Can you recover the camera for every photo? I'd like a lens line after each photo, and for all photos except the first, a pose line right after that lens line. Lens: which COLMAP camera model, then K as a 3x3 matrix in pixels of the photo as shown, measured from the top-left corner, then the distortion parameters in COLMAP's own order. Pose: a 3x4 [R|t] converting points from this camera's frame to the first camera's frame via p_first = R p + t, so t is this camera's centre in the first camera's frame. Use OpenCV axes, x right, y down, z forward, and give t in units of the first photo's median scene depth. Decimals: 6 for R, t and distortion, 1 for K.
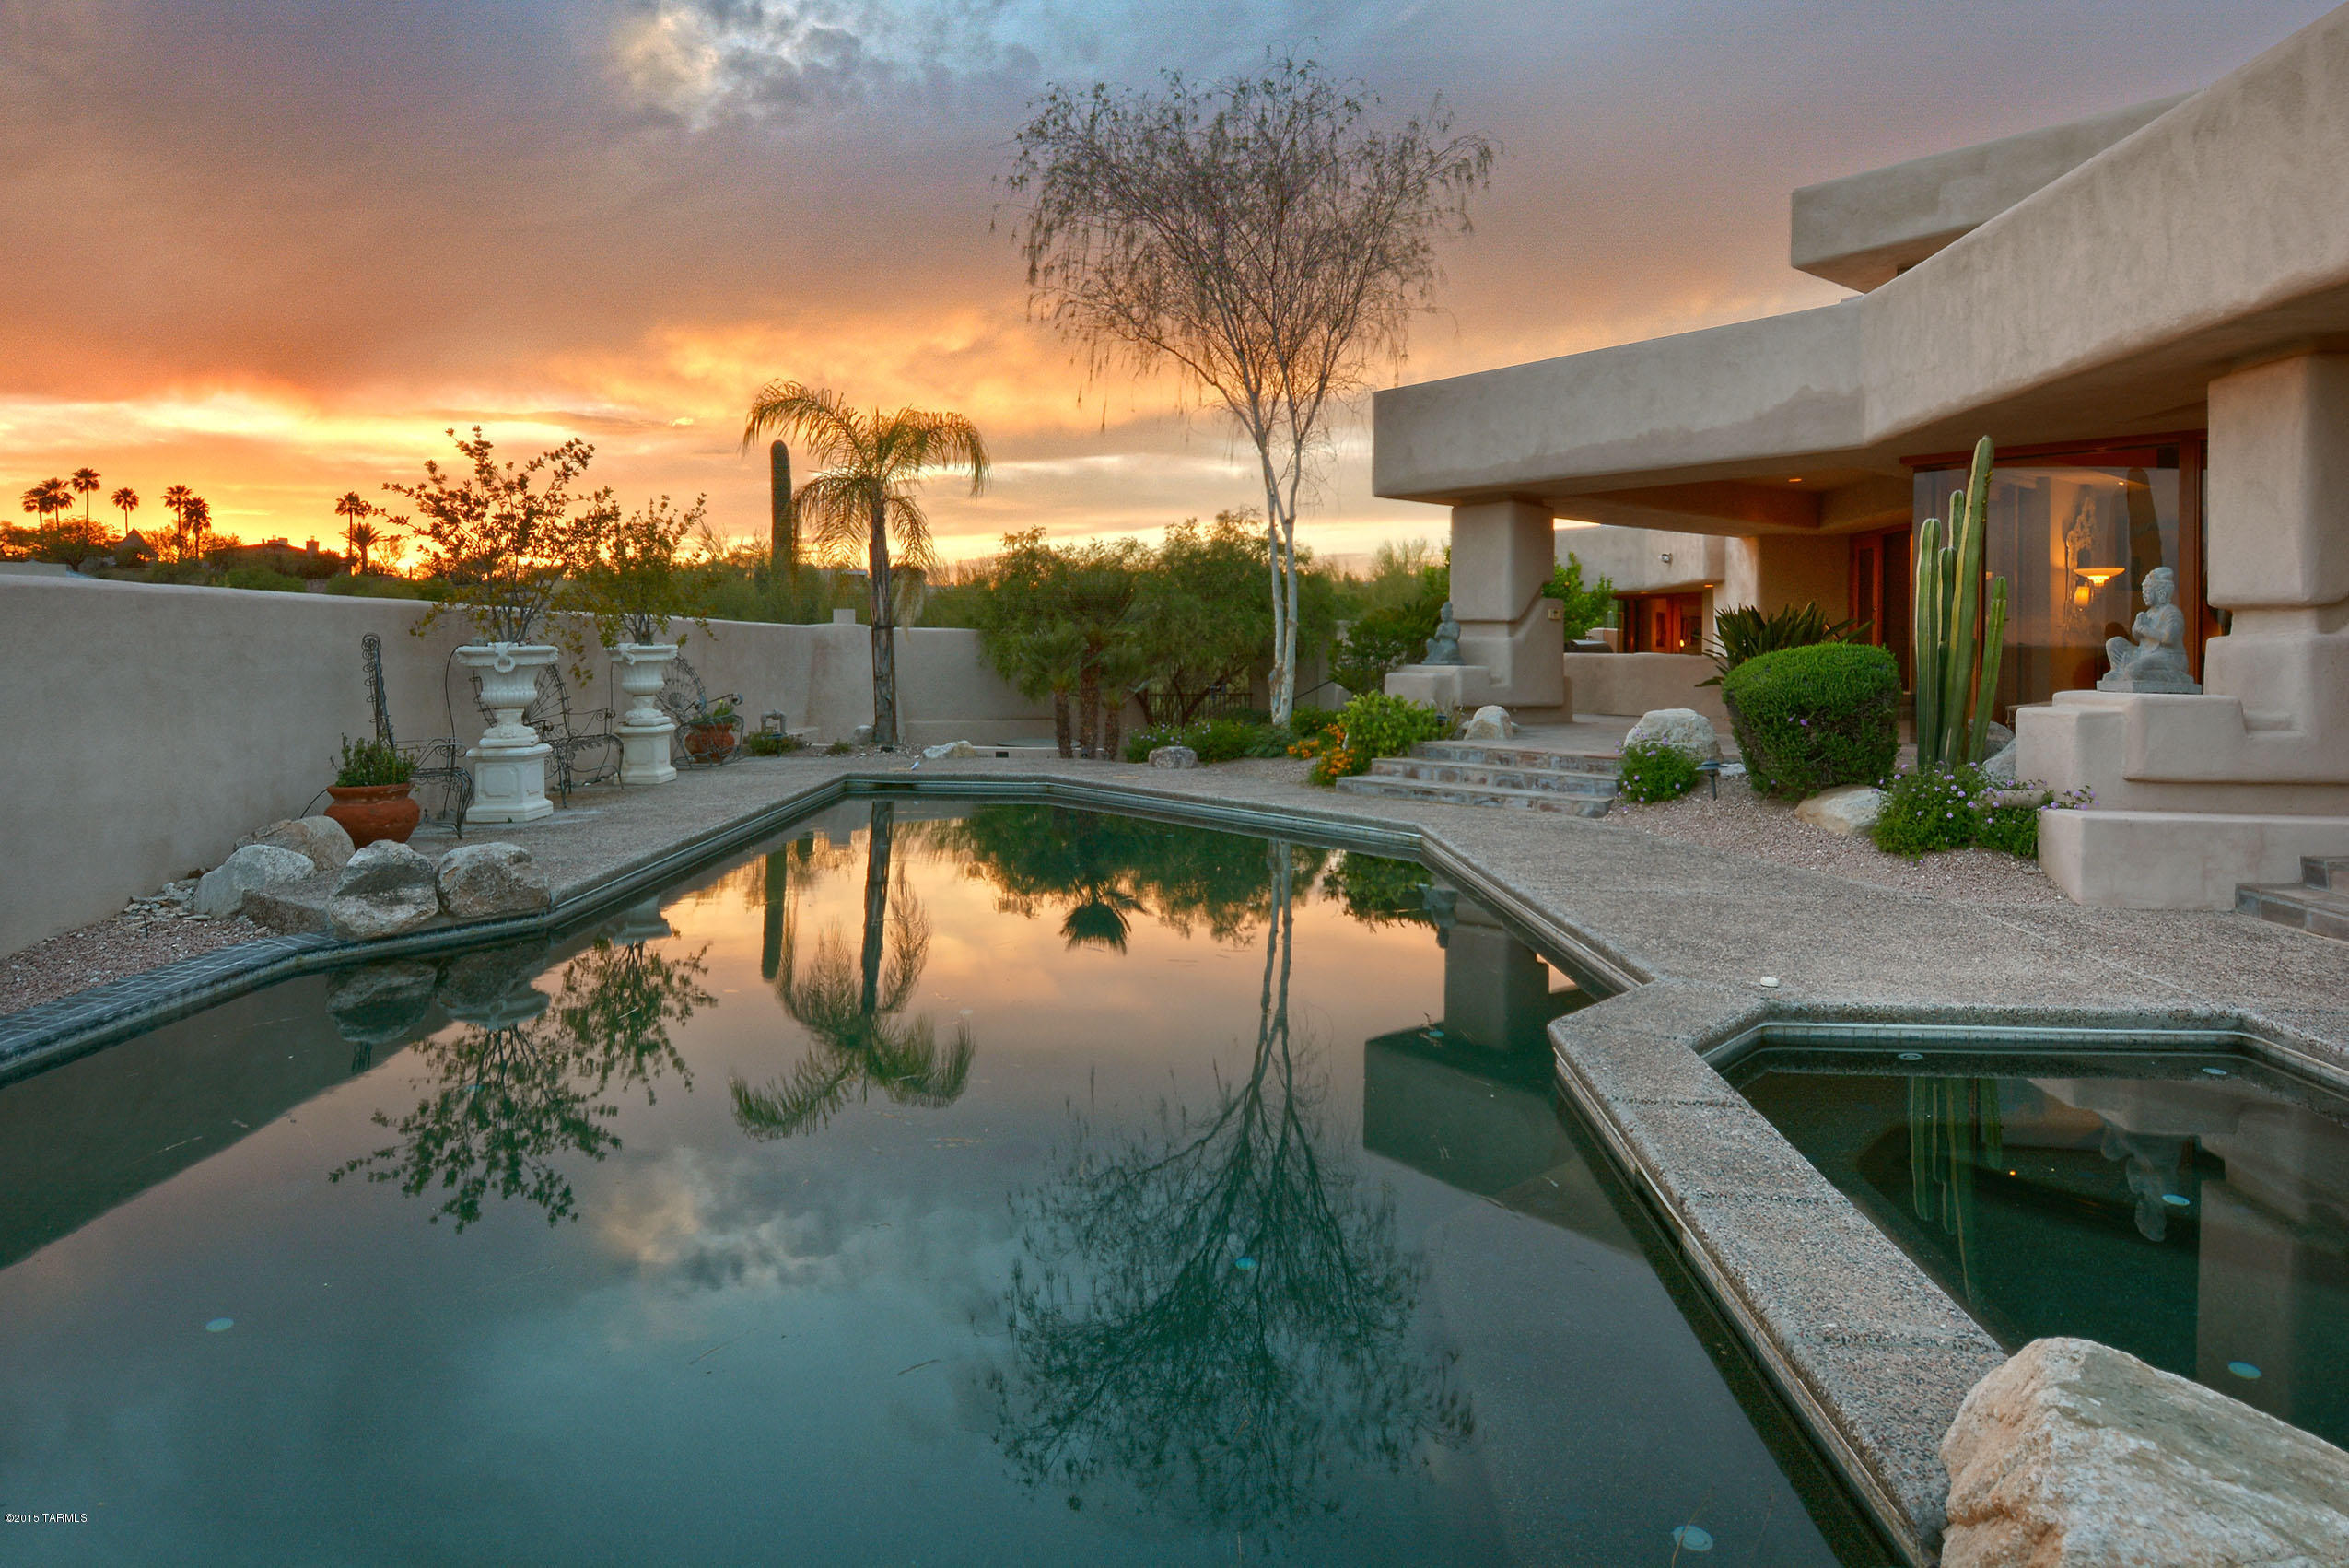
lens RADIAL K [[1385.4, 0, 1177.4], [0, 1385.4, 658.4], [0, 0, 1]] dist [0.002562, 0.000616]
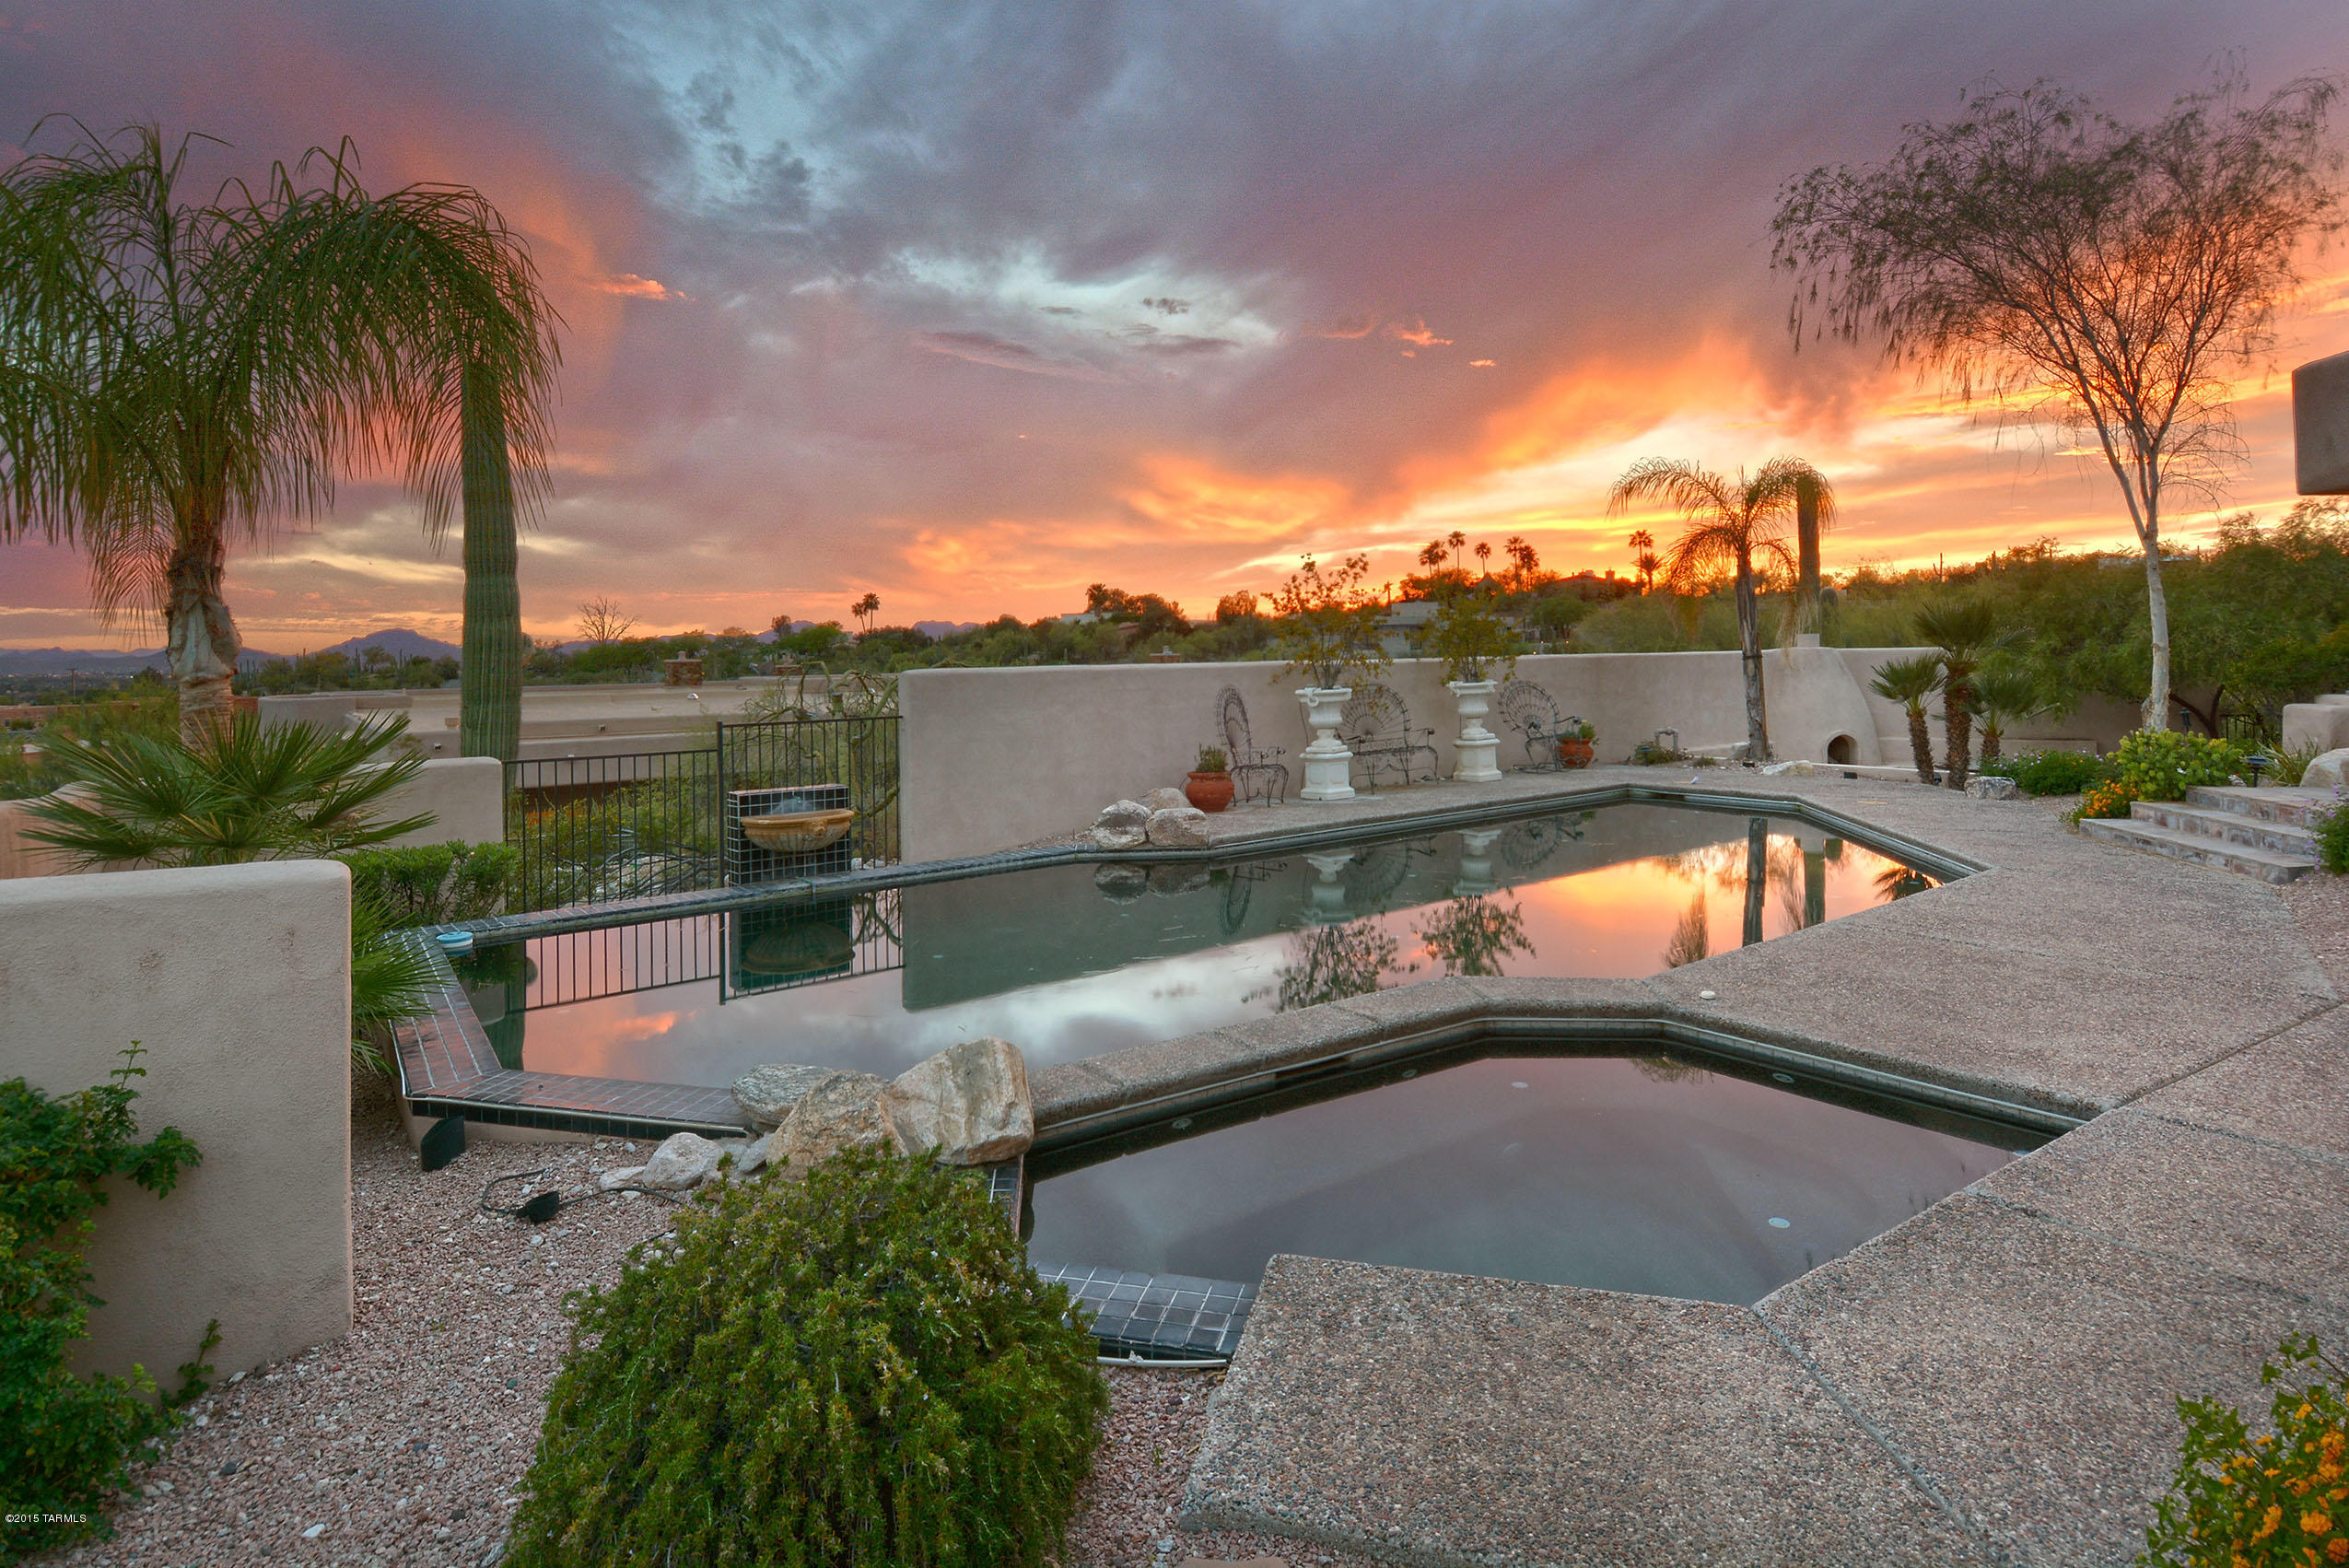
lens RADIAL K [[1248.1, 0, 1180.7], [0, 1248.1, 747.4], [0, 0, 1]] dist [-0.001691, -0.000600]
pose [[0.632346, 0.038228, -0.773742, 0.405021], [0.013072, 0.998113, 0.059997, -0.023576], [0.774576, -0.048053, 0.630653, -0.018484]]
